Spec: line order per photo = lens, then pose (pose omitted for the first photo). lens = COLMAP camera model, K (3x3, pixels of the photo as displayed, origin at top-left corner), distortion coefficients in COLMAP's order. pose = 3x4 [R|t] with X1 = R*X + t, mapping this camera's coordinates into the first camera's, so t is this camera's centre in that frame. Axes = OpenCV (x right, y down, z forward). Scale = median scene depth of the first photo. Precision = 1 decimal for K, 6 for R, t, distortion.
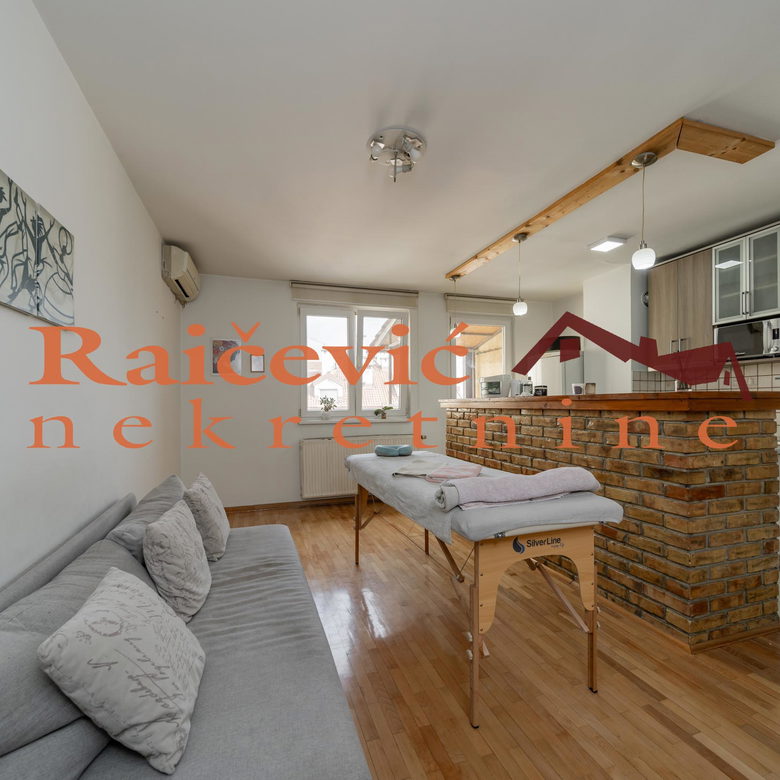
lens RADIAL K [[417.6, 0, 388.7], [0, 417.6, 407.0], [0, 0, 1]] dist [-0.002194, -0.000401]
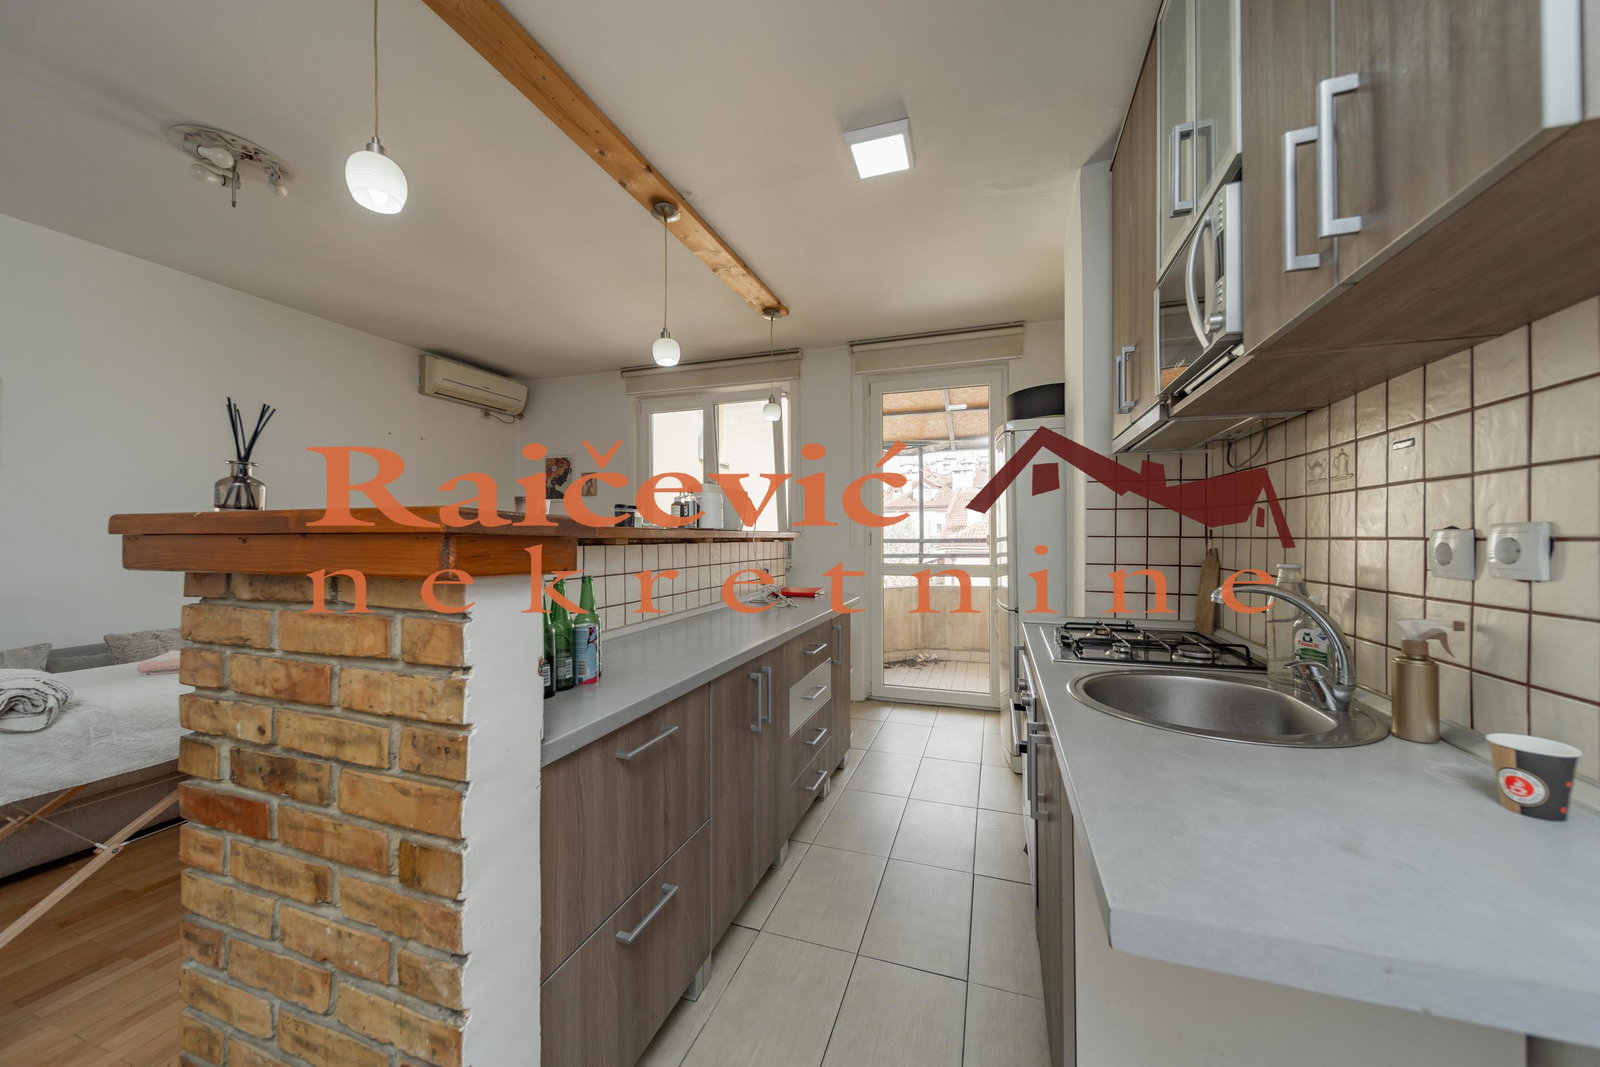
lens RADIAL K [[568.1, 0, 797.9], [0, 568.1, 534.7], [0, 0, 1]] dist [-0.000723, -0.000594]
pose [[0.793985, 0.003154, -0.607929, 1.354881], [-0.007440, 0.999962, -0.004529, -0.020870], [0.607892, 0.008119, 0.793978, 0.873078]]
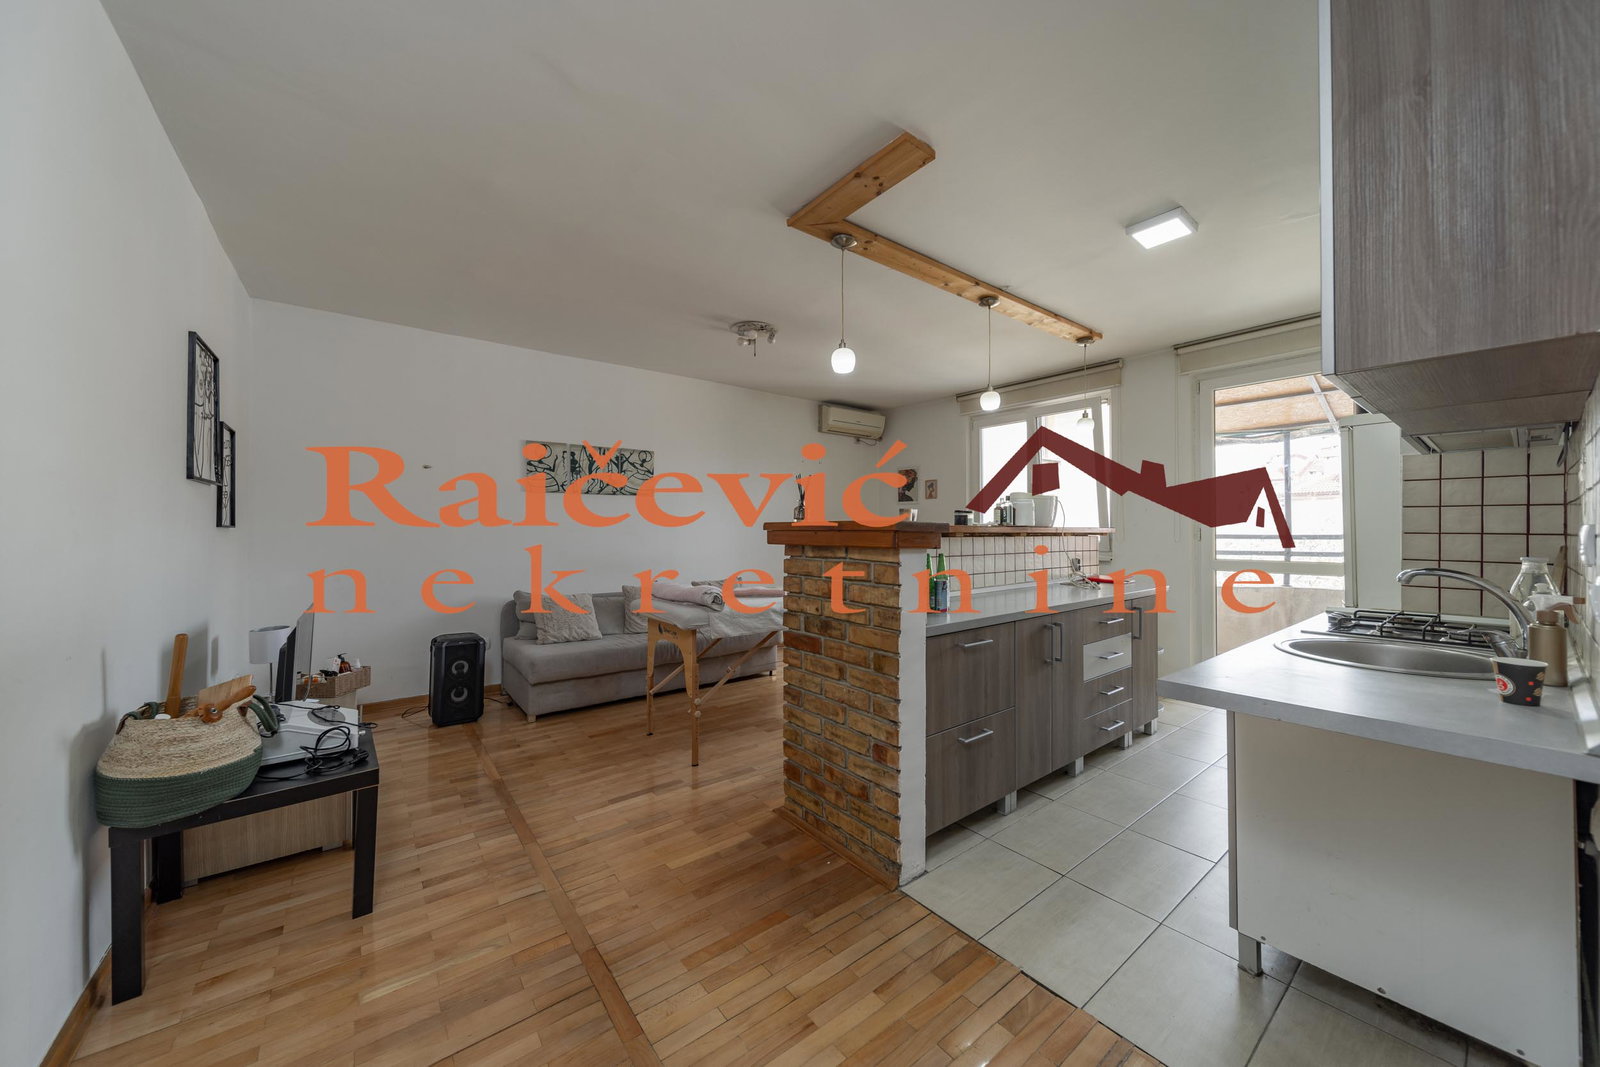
lens RADIAL K [[568.1, 0, 796.3], [0, 568.1, 527.0], [0, 0, 1]] dist [-0.000723, -0.000594]
pose [[0.338890, 0.000902, -0.940826, 1.759702], [-0.010016, 0.999946, -0.002650, -0.023494], [0.940773, 0.010322, 0.338880, 0.570186]]
